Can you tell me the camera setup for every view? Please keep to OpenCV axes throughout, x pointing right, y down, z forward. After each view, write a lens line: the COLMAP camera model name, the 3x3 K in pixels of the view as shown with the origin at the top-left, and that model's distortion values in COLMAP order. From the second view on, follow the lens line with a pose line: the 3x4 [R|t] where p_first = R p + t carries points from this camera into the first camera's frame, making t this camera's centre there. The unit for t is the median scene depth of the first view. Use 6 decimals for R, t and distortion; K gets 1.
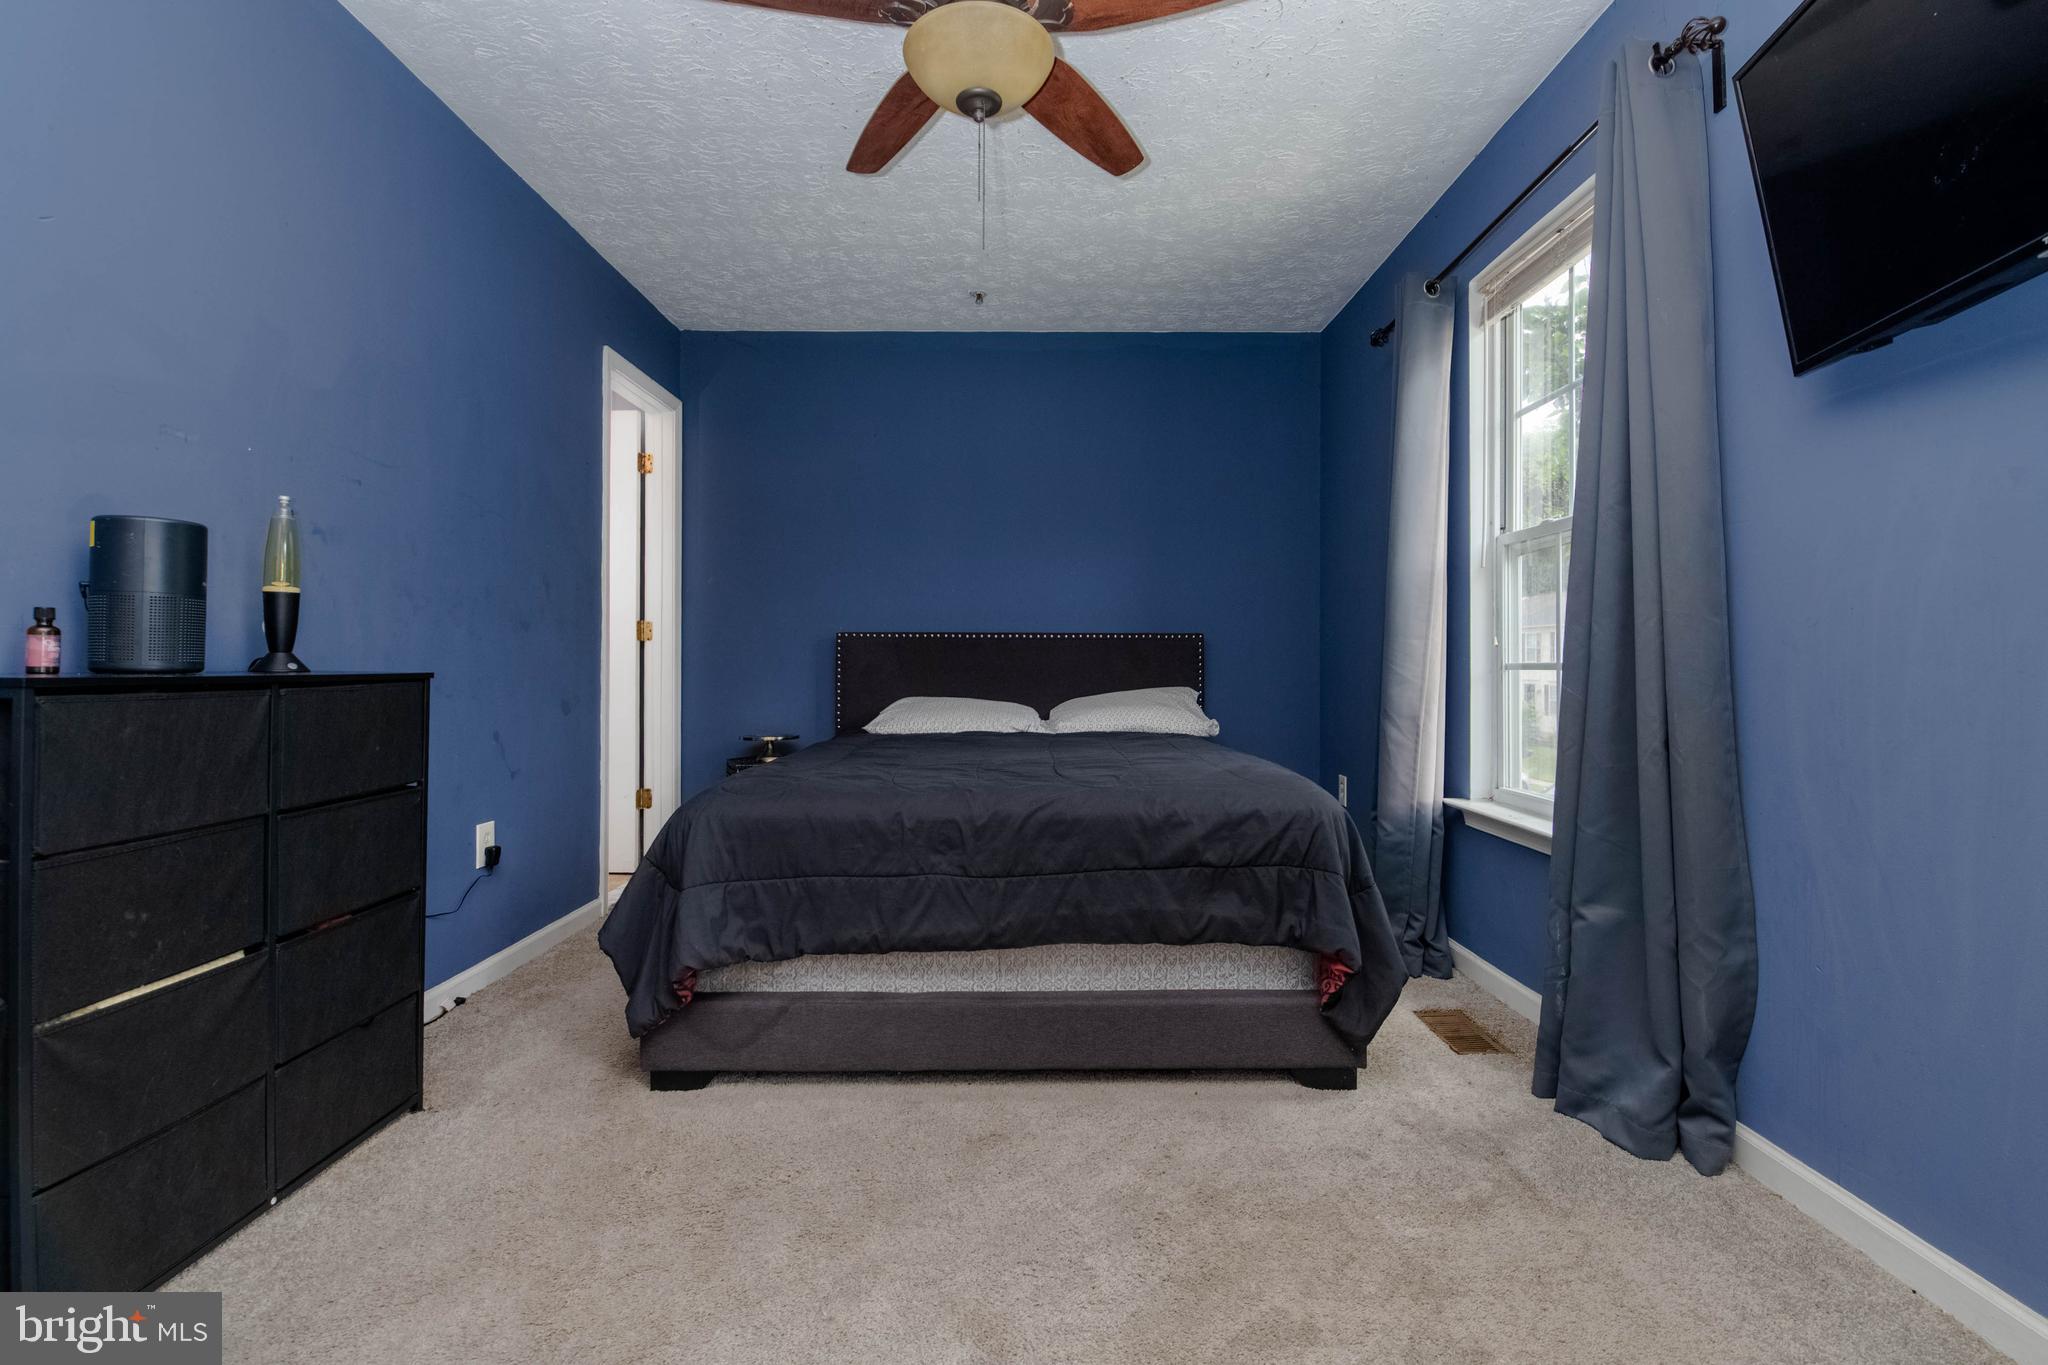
lens RADIAL K [[936.5, 0, 1067.1], [0, 936.5, 659.2], [0, 0, 1]] dist [-0.009886, -0.004440]
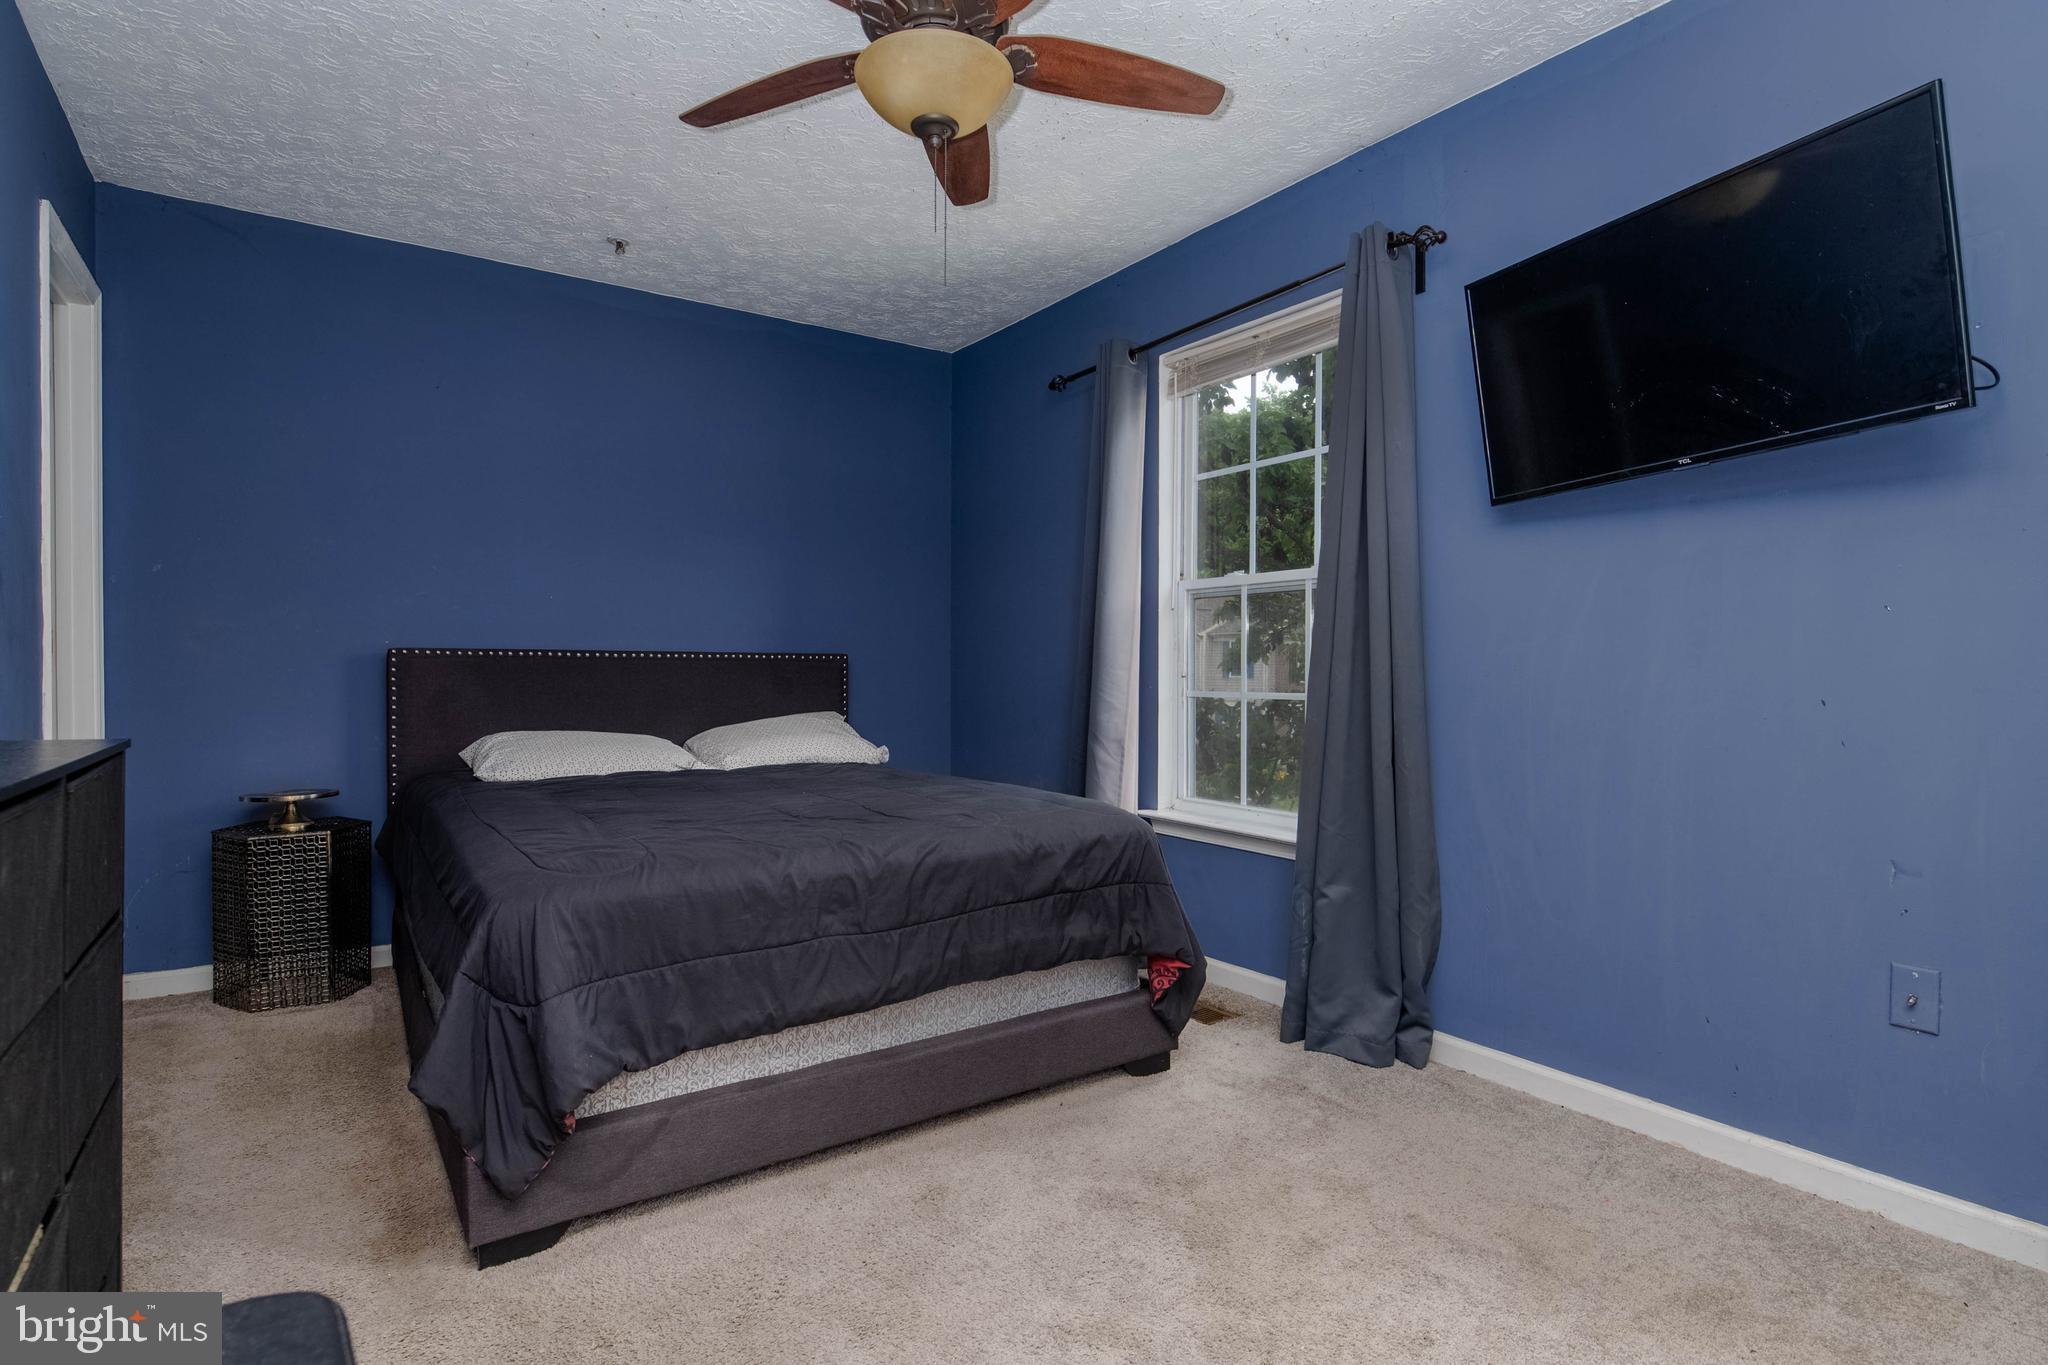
lens RADIAL K [[1010.3, 0, 1103.6], [0, 1010.3, 687.0], [0, 0, 1]] dist [0.002751, -0.006924]
pose [[0.820676, -0.005993, 0.571363, -0.477063], [-0.007792, 0.999735, 0.021678, -0.039351], [-0.571341, -0.022243, 0.820411, 0.030641]]
